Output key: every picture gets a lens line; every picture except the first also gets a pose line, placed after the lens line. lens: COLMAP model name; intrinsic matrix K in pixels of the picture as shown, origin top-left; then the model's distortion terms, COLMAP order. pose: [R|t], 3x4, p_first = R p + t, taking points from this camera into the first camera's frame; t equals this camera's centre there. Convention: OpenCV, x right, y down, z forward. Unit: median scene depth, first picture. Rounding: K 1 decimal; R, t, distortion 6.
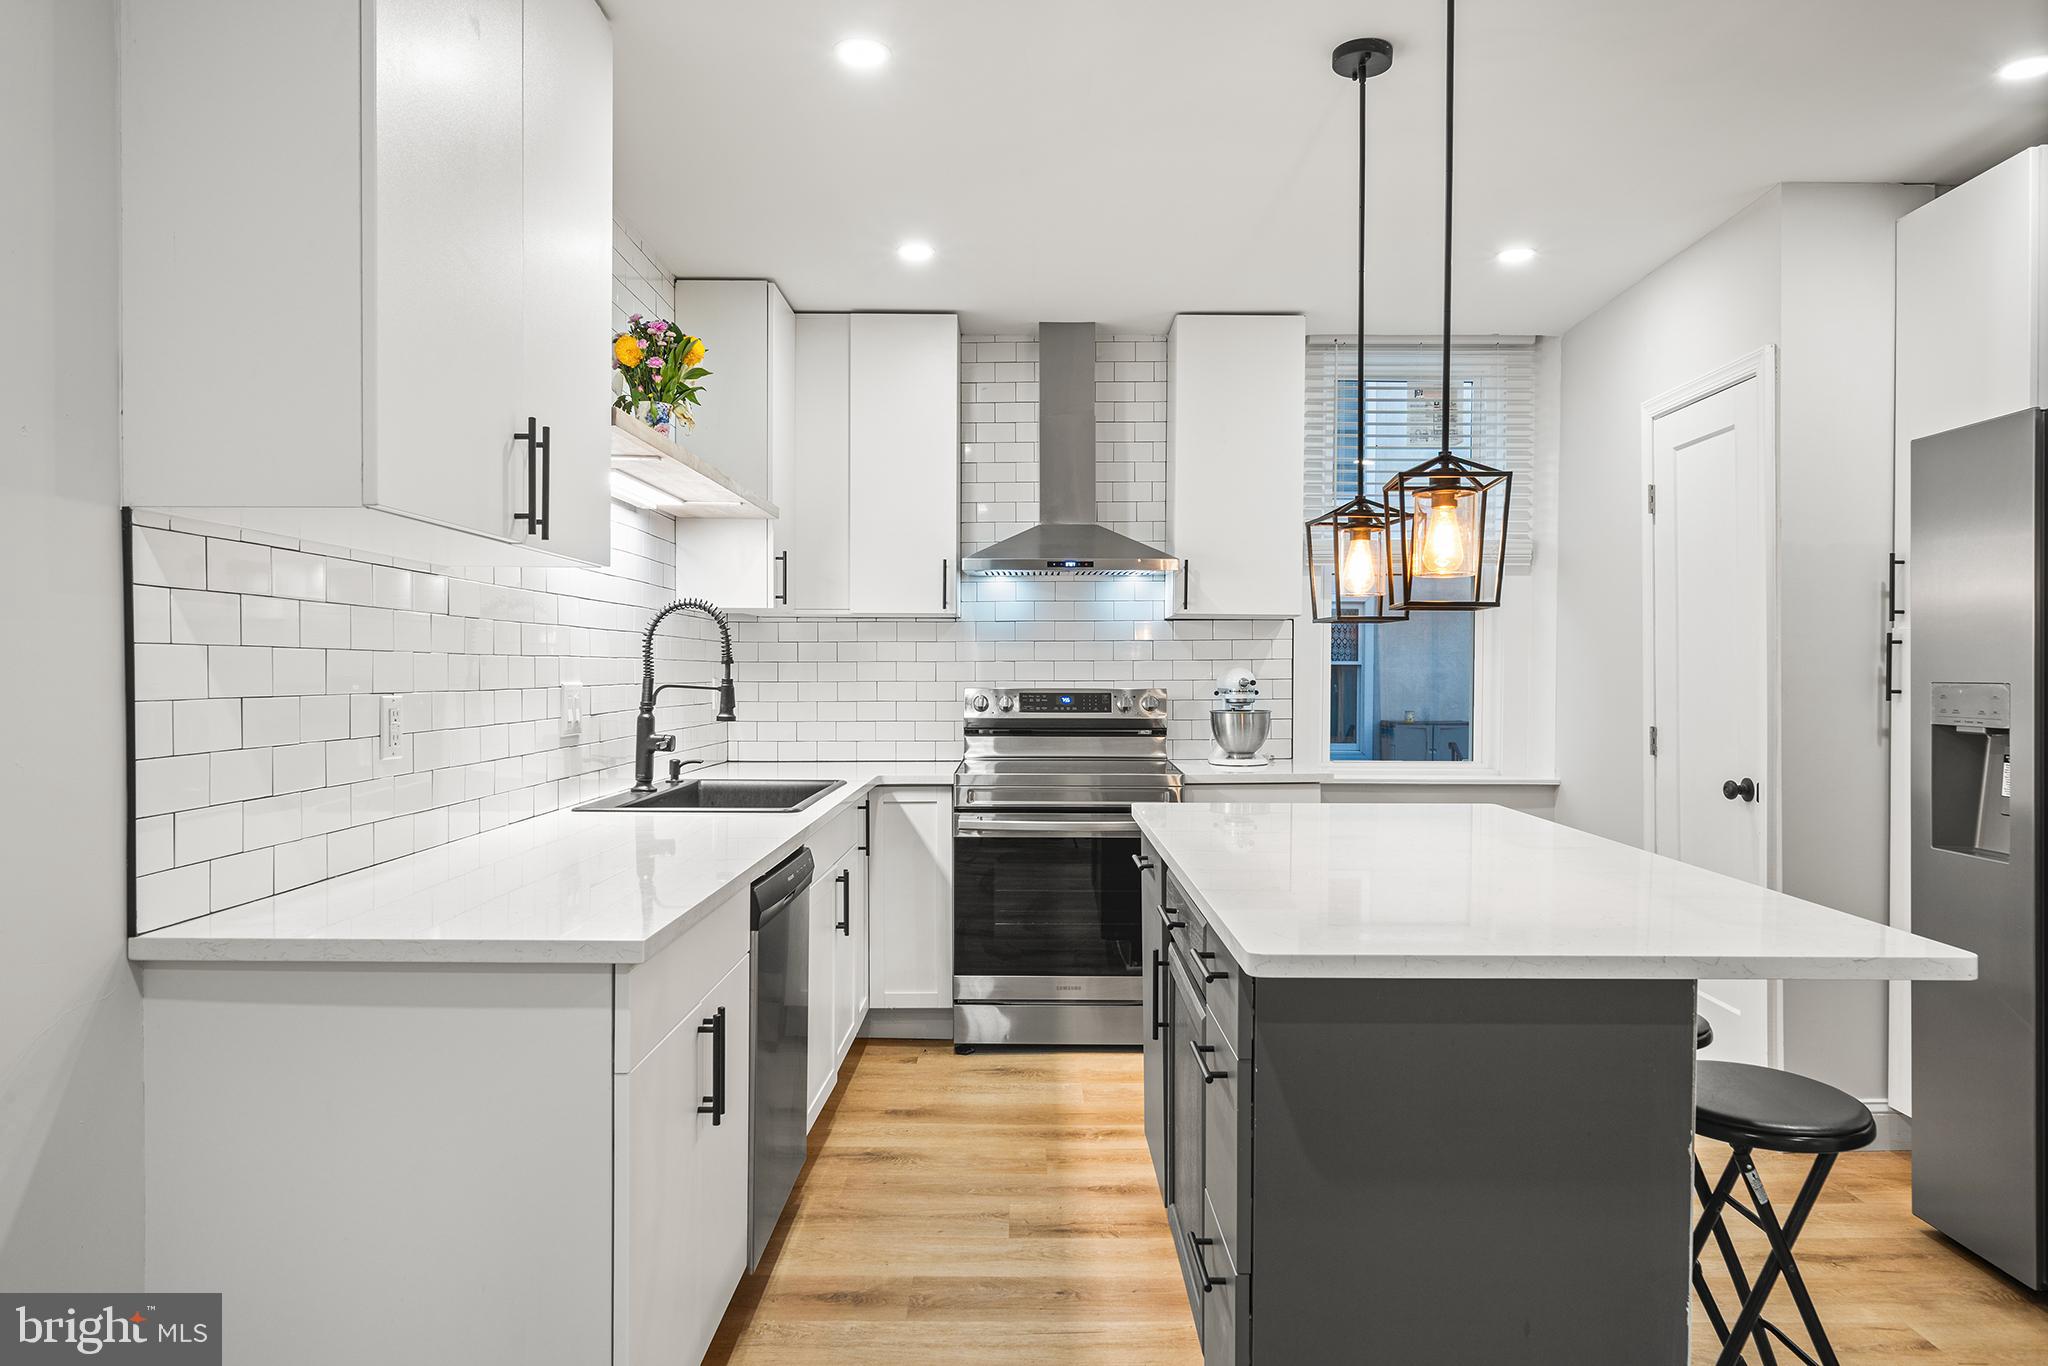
lens RADIAL K [[1279.7, 0, 1023.9], [0, 1279.7, 690.1], [0, 0, 1]] dist [0.008153, 0.000131]
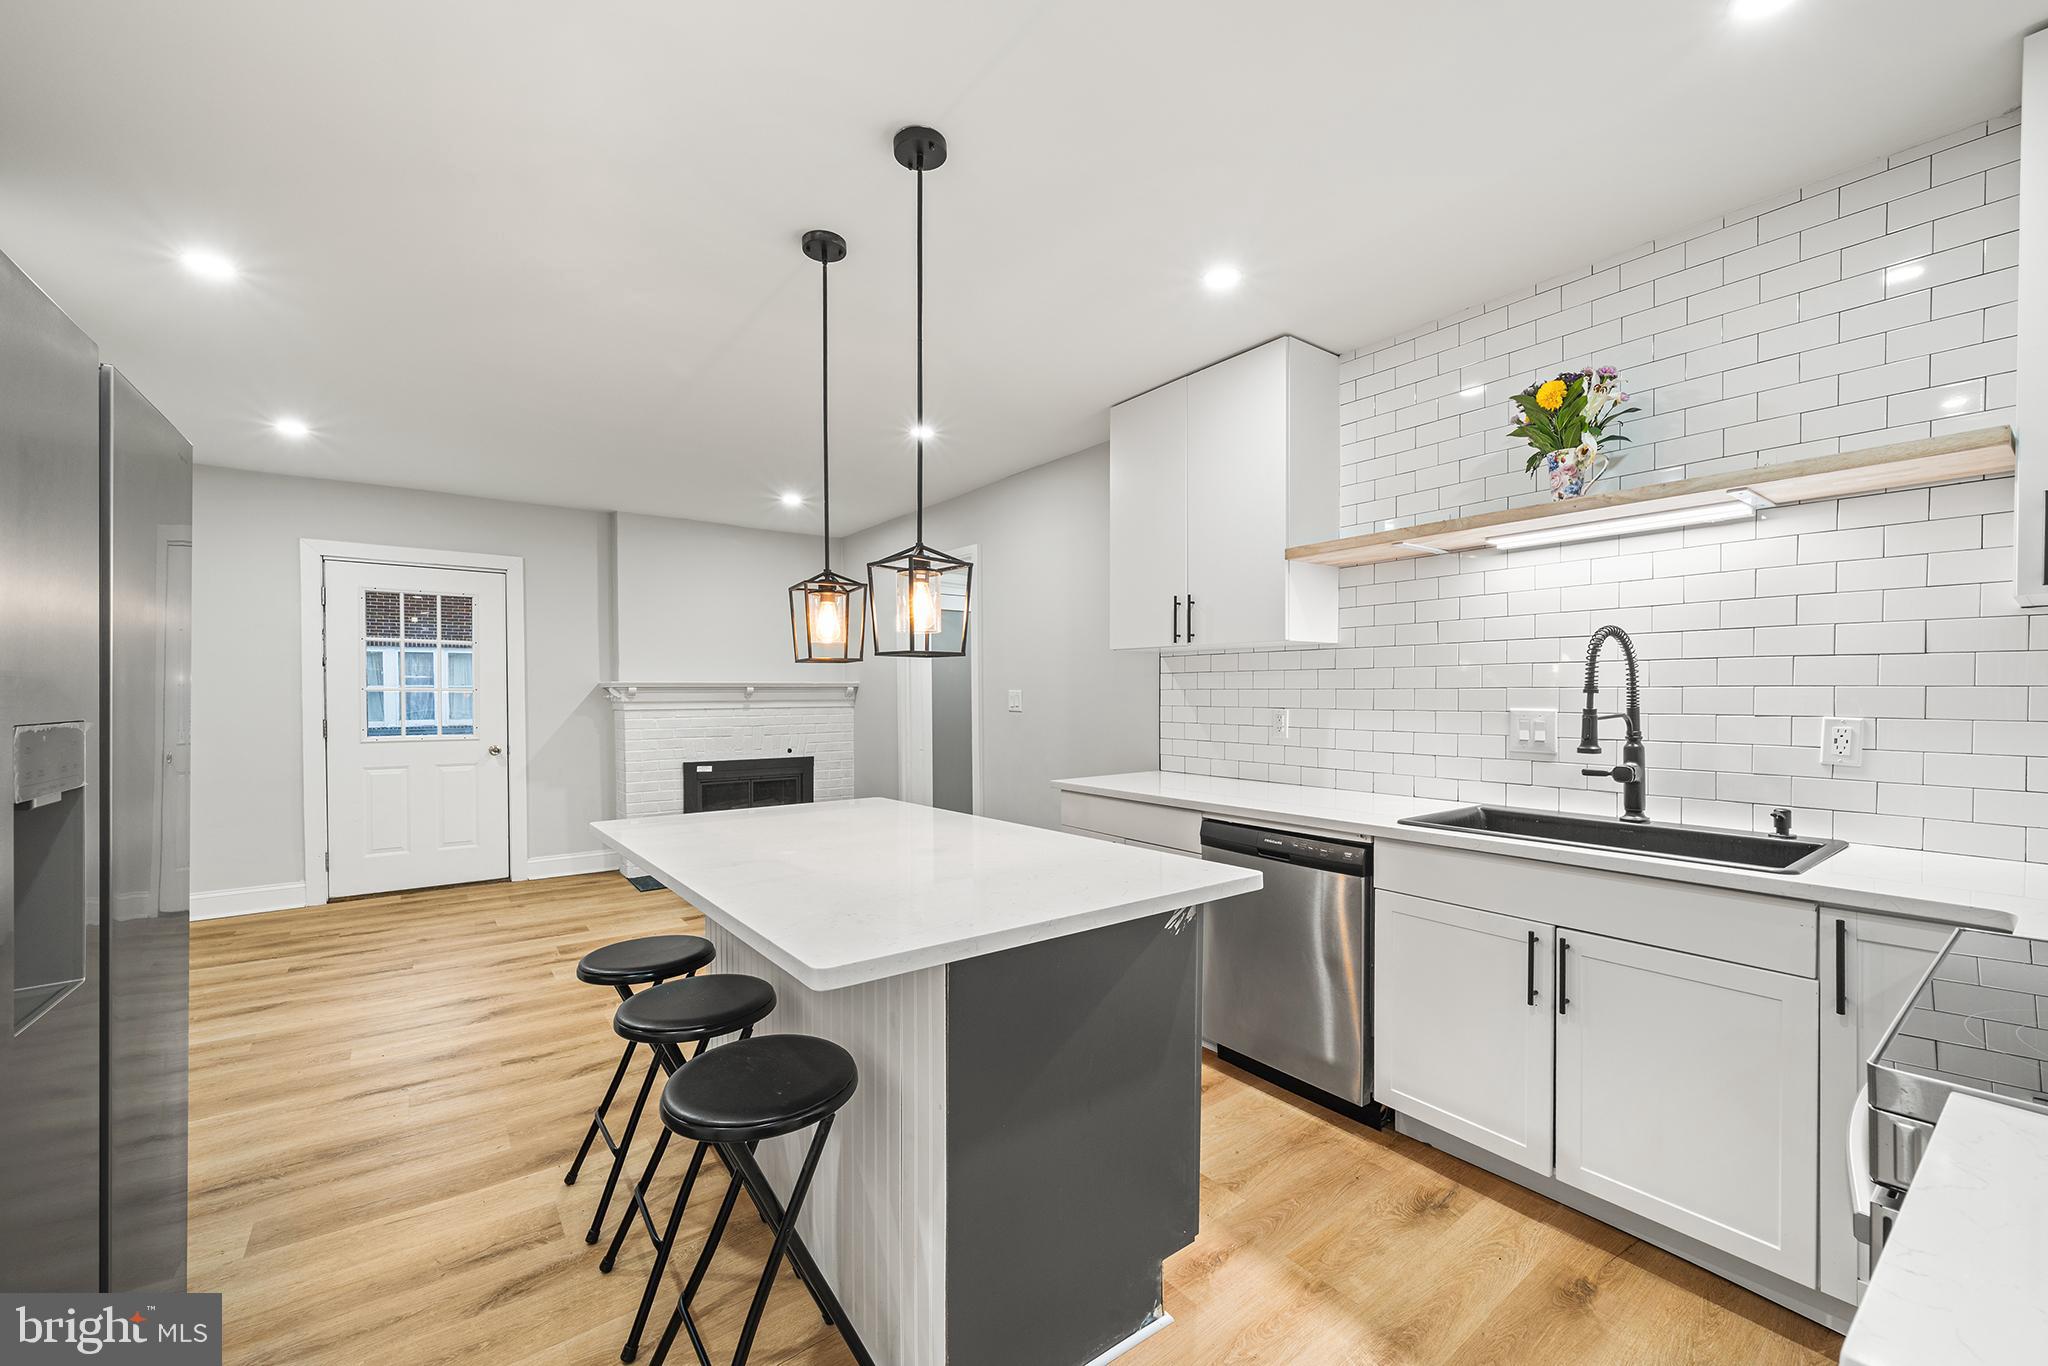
lens RADIAL K [[809.8, 0, 1027.3], [0, 809.8, 705.7], [0, 0, 1]] dist [-0.000218, -0.000084]
pose [[-0.799636, 0.008009, -0.600432, 0.458924], [-0.009969, 0.999596, 0.026610, -0.022436], [0.600403, 0.027264, -0.799233, 1.216644]]
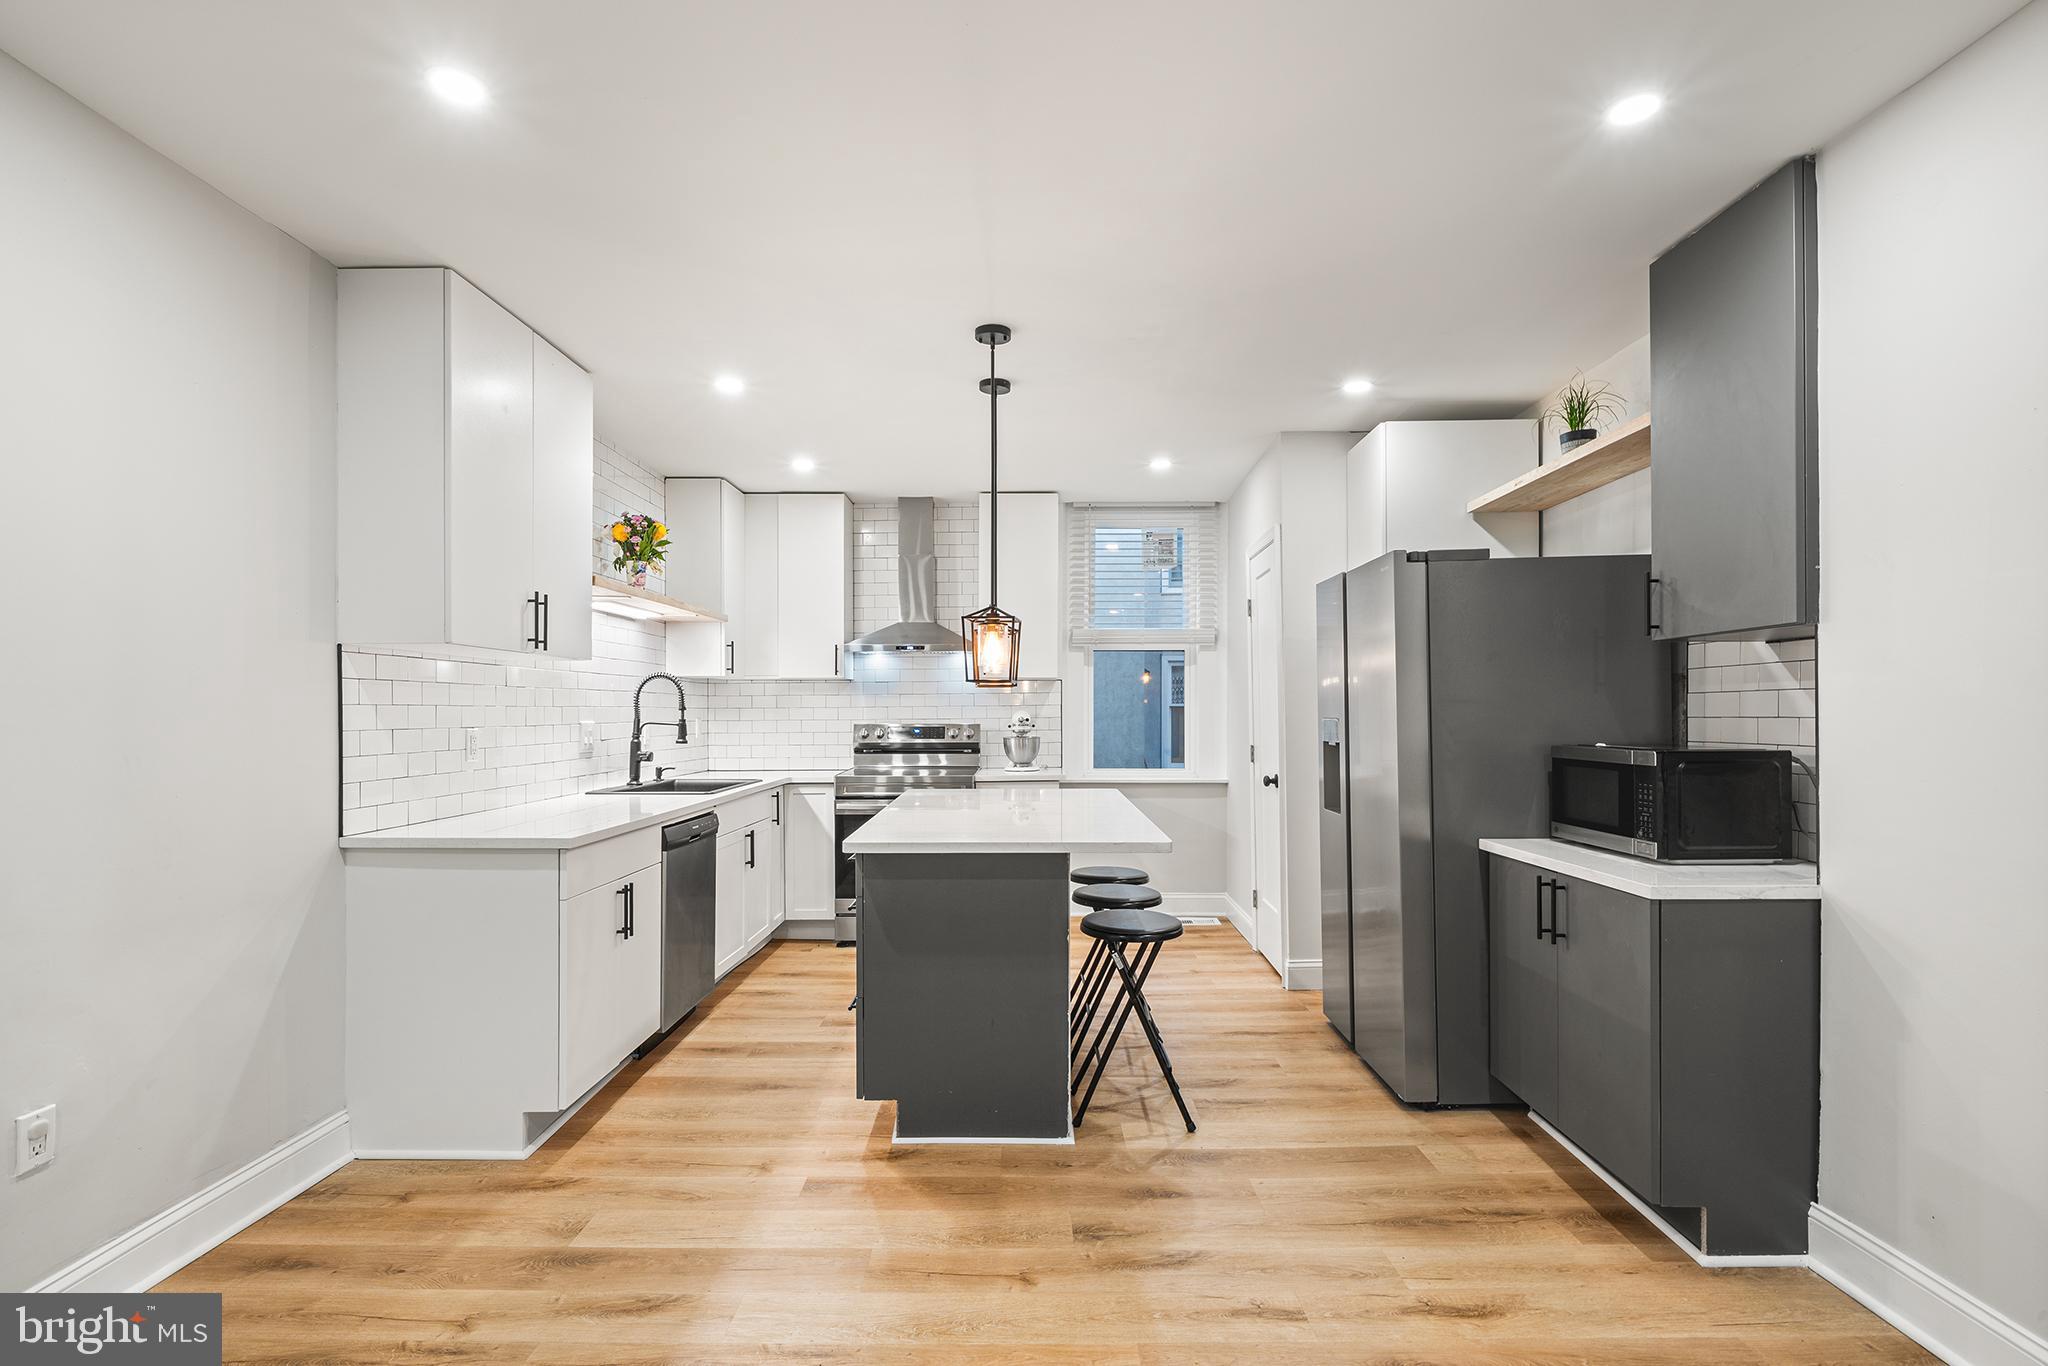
lens RADIAL K [[1000.2, 0, 1020.3], [0, 1000.2, 712.9], [0, 0, 1]] dist [0.002361, 0.000588]
pose [[0.999962, -0.004564, -0.007427, 0.230713], [0.004466, 0.999903, -0.013163, 0.002692], [0.007486, 0.013129, 0.999886, -0.338570]]
